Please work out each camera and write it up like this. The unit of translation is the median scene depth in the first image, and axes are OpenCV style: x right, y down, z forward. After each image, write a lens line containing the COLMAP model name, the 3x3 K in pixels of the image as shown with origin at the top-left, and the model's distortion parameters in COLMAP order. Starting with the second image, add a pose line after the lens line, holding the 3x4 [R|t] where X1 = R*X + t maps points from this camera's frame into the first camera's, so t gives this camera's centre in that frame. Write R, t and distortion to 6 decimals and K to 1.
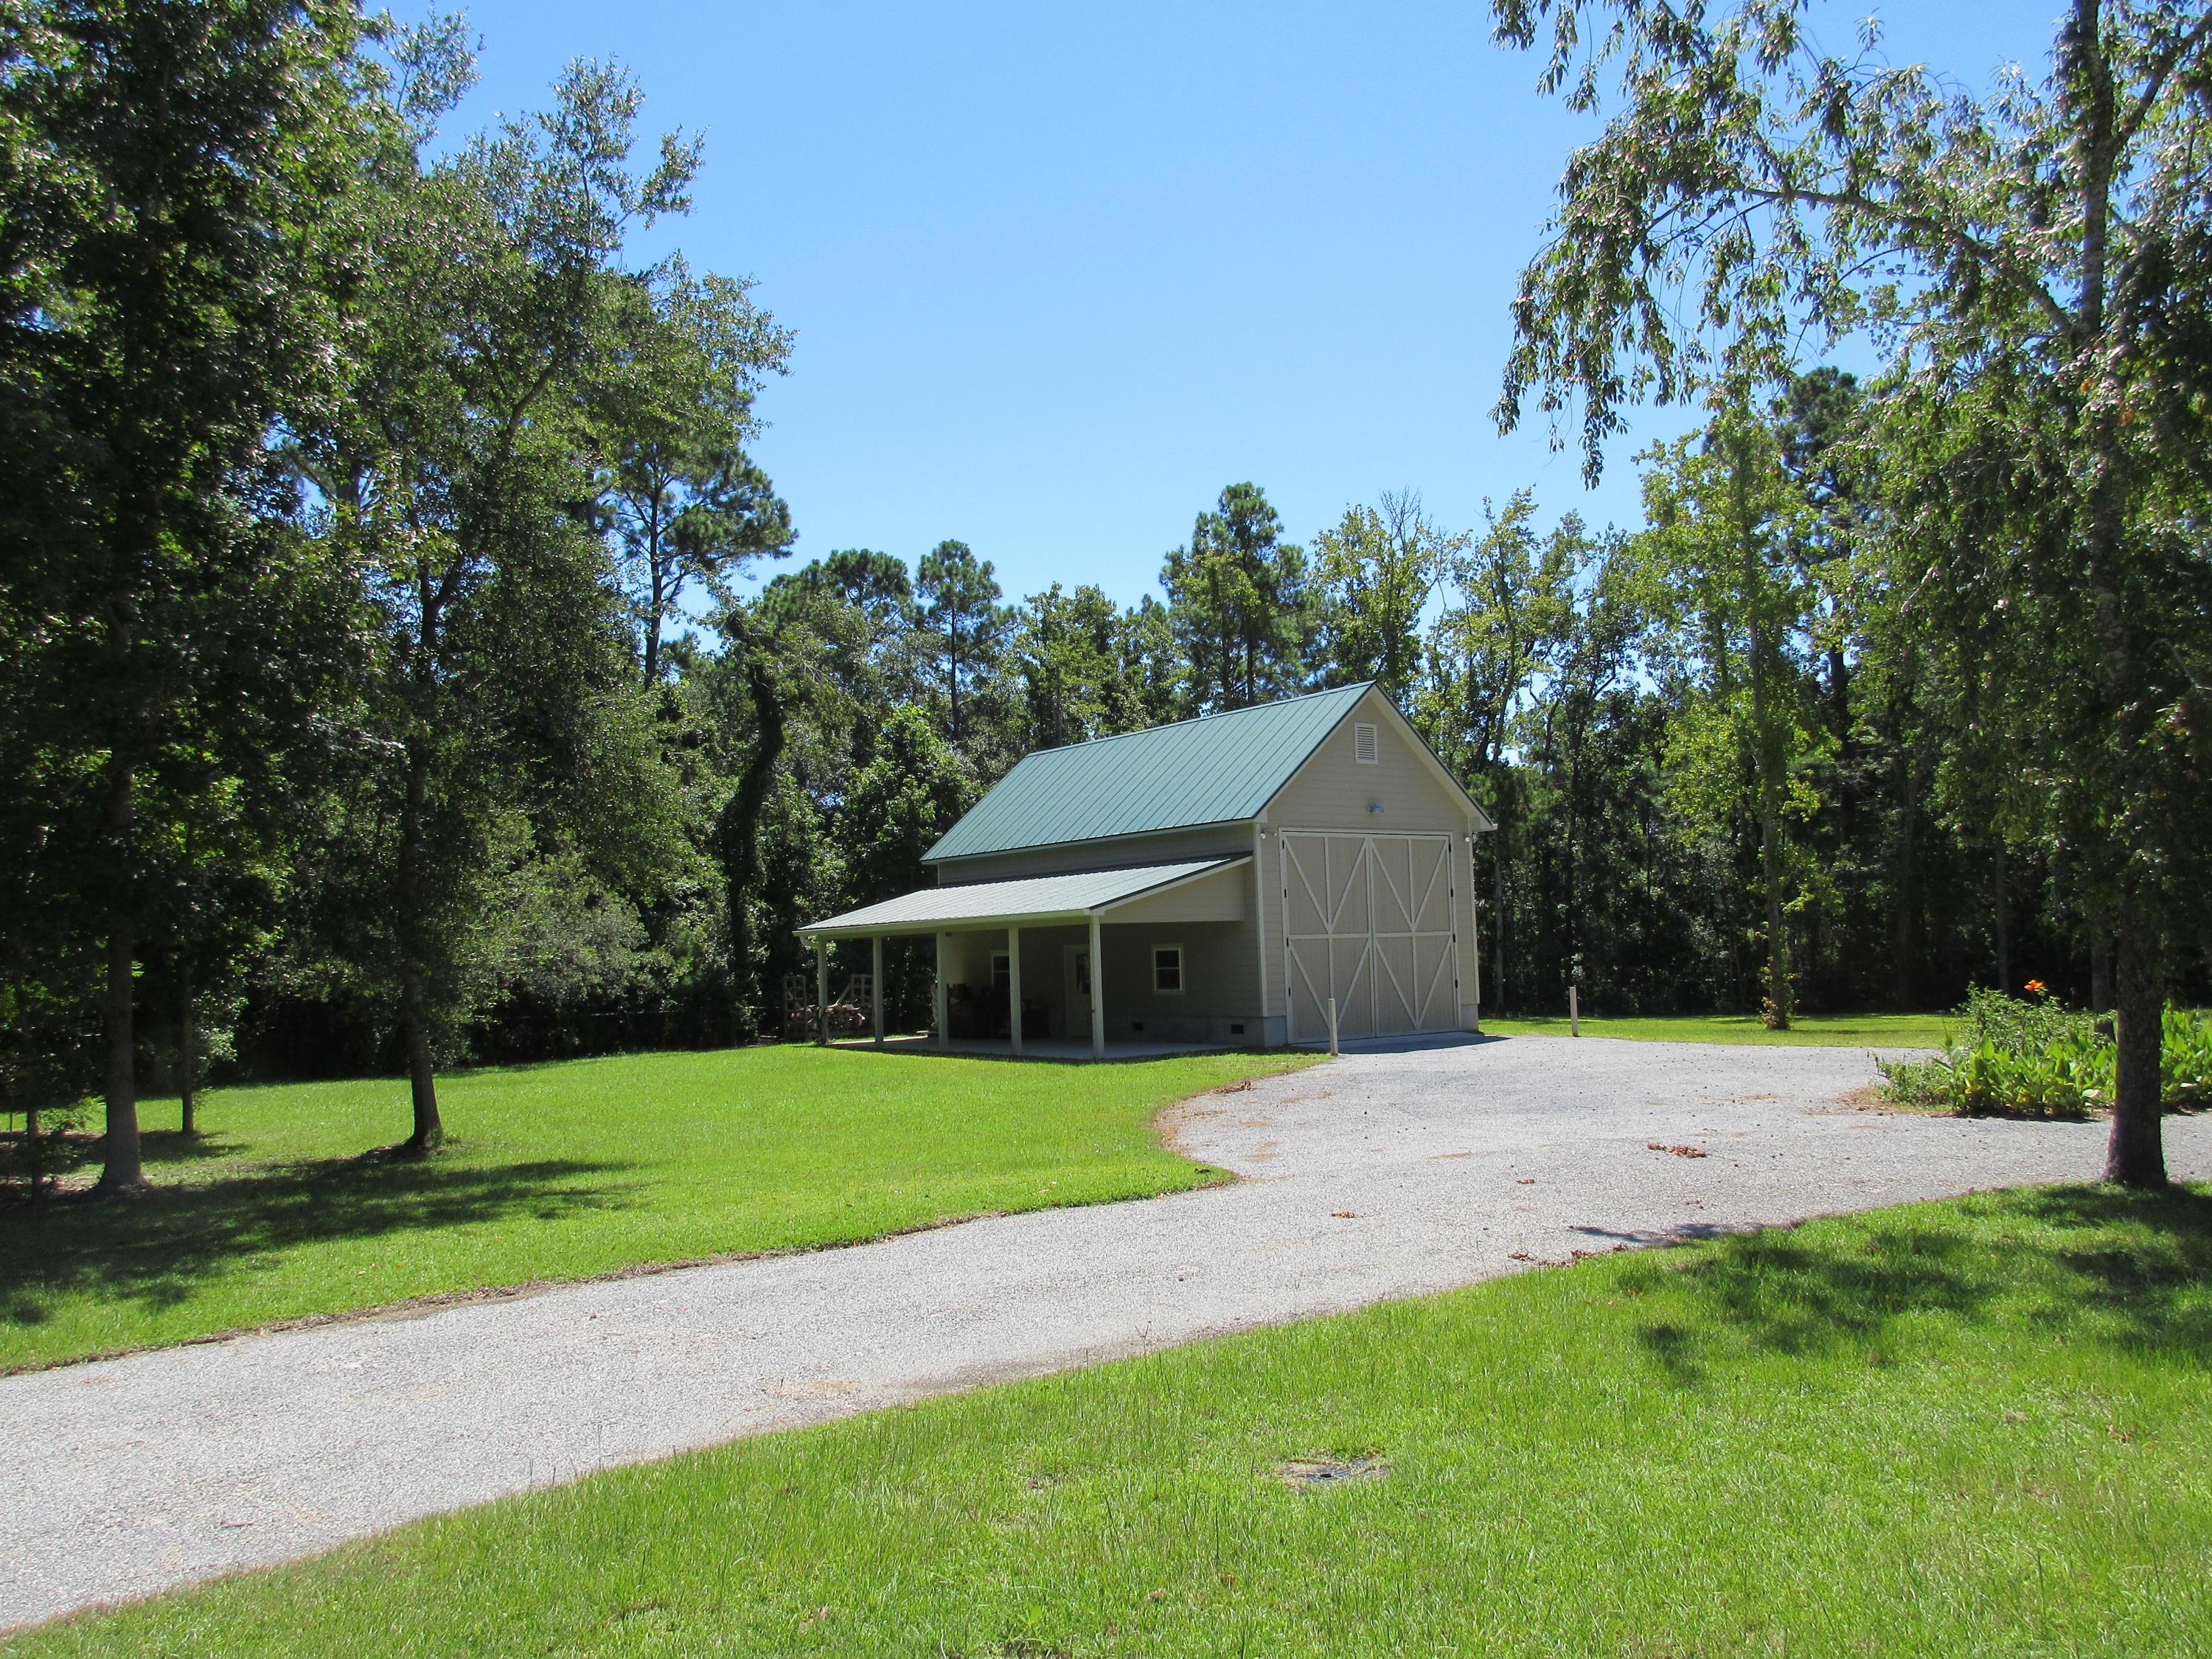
lens RADIAL K [[1640.4, 0, 1106.0], [0, 1640.4, 829.5], [0, 0, 1]] dist [0.004450, 0.000383]
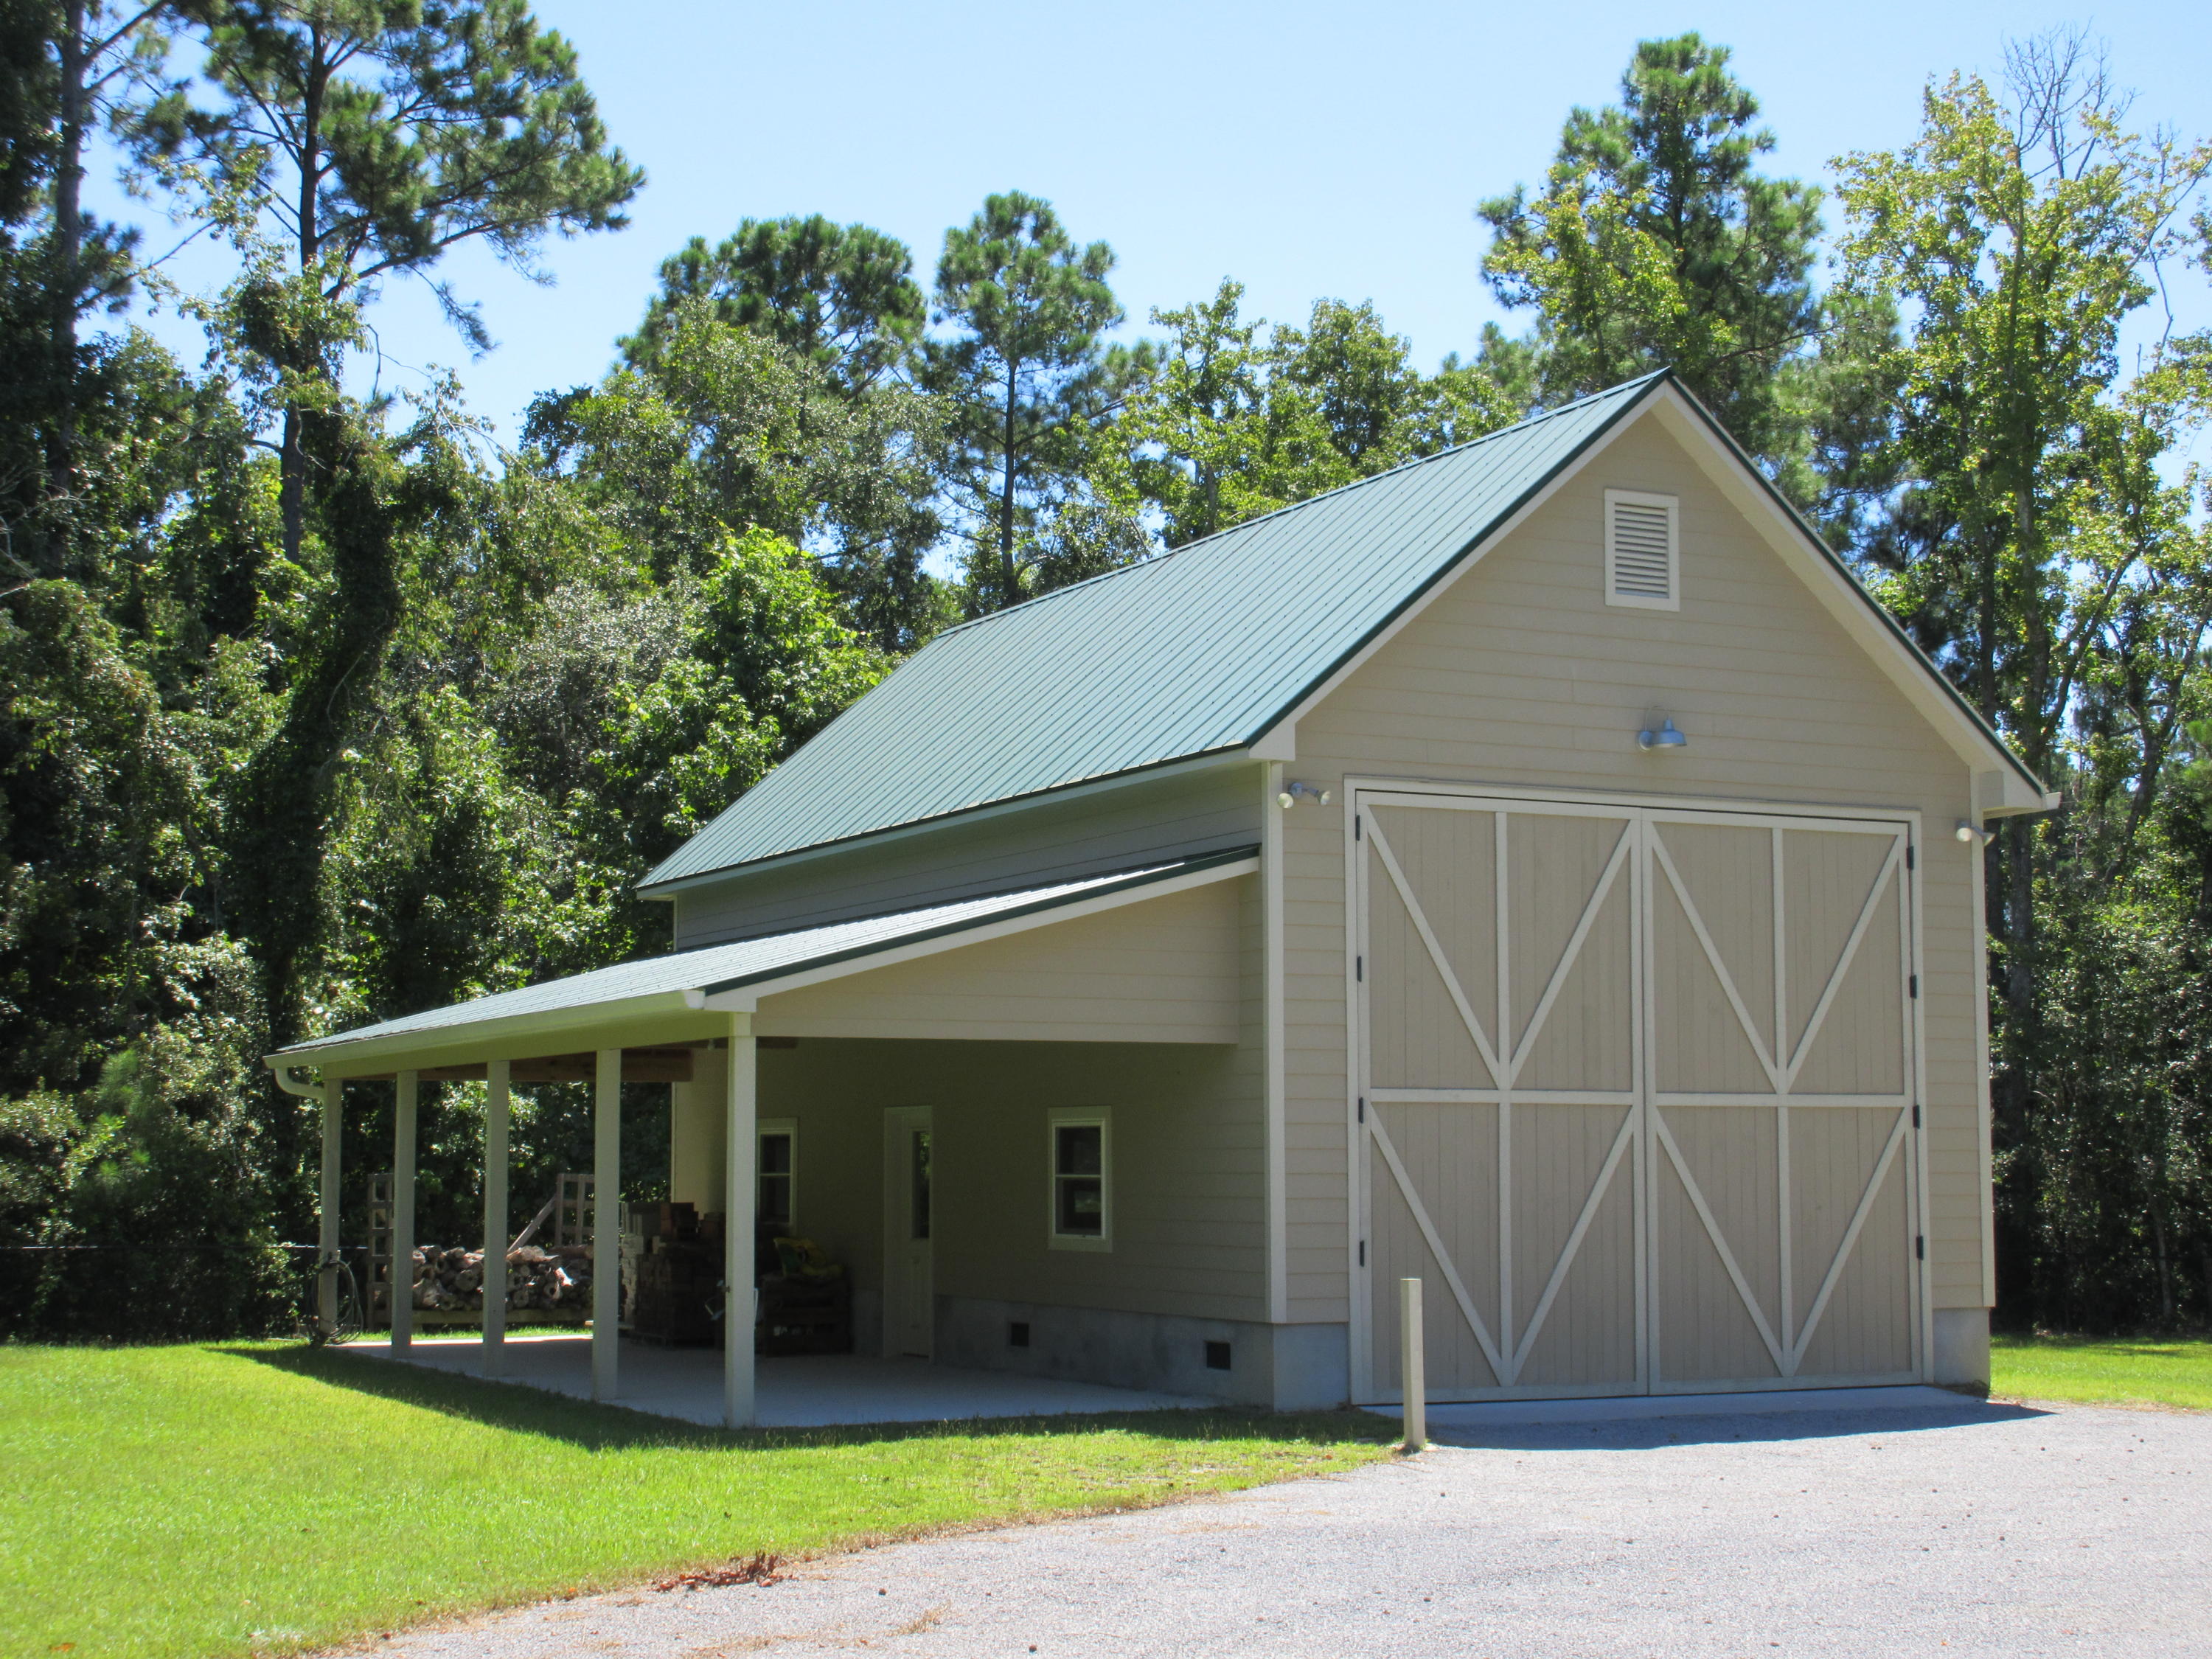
lens RADIAL K [[3270.4, 0, 1106.0], [0, 3270.4, 829.5], [0, 0, 1]] dist [0.012720, 0.048381]
pose [[0.984741, 0.013615, -0.173494, 0.089355], [-0.017708, 0.999600, -0.022065, 0.013056], [0.173124, 0.024800, 0.984588, 0.156275]]
